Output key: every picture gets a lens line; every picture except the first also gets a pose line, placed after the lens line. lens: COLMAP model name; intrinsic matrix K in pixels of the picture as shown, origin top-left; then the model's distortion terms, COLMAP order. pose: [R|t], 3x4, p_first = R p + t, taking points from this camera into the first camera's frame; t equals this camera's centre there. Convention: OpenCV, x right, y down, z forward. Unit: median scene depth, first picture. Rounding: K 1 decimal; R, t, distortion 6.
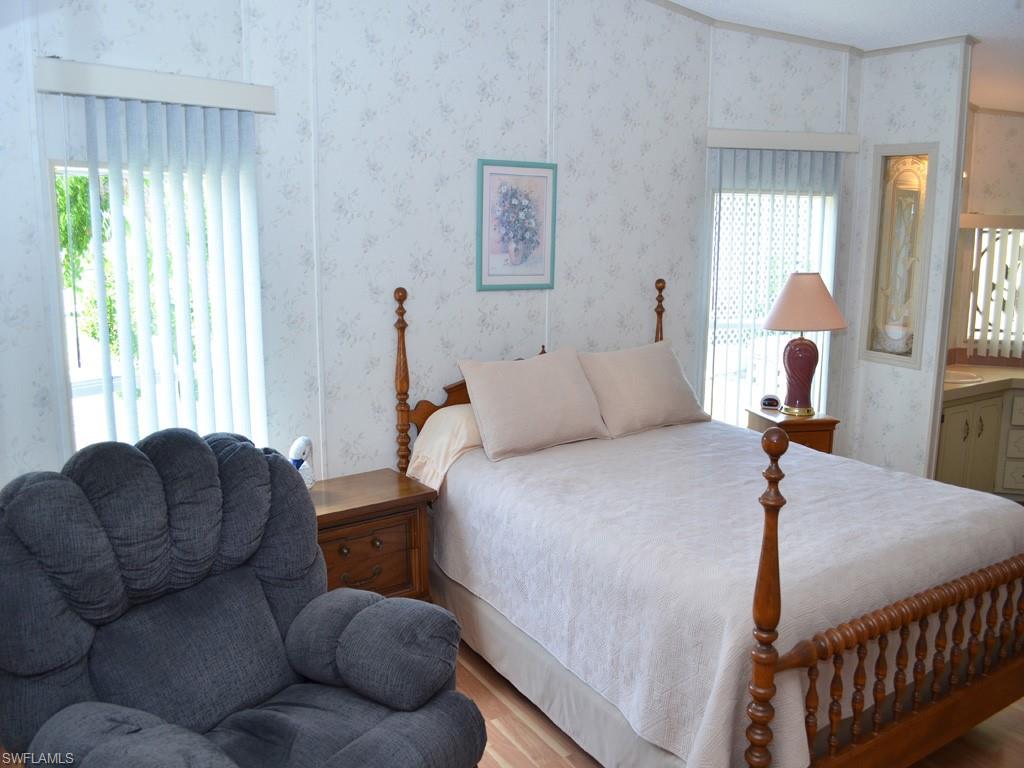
lens RADIAL K [[807.4, 0, 516.7], [0, 807.4, 375.8], [0, 0, 1]] dist [-0.074960, 0.011194]
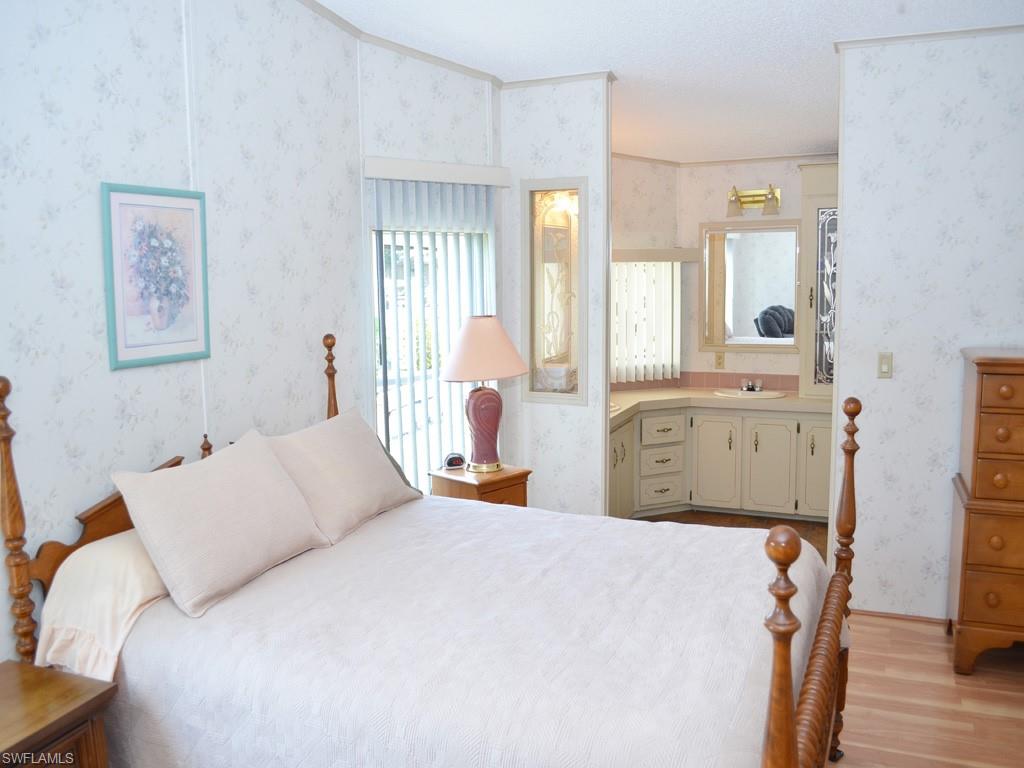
lens RADIAL K [[807.4, 0, 507.0], [0, 807.4, 368.8], [0, 0, 1]] dist [-0.074960, 0.011194]
pose [[0.839840, -0.091645, 0.535042, -0.125838], [0.126861, 0.991488, -0.029302, -0.042139], [-0.527802, 0.092485, 0.844317, 0.235543]]
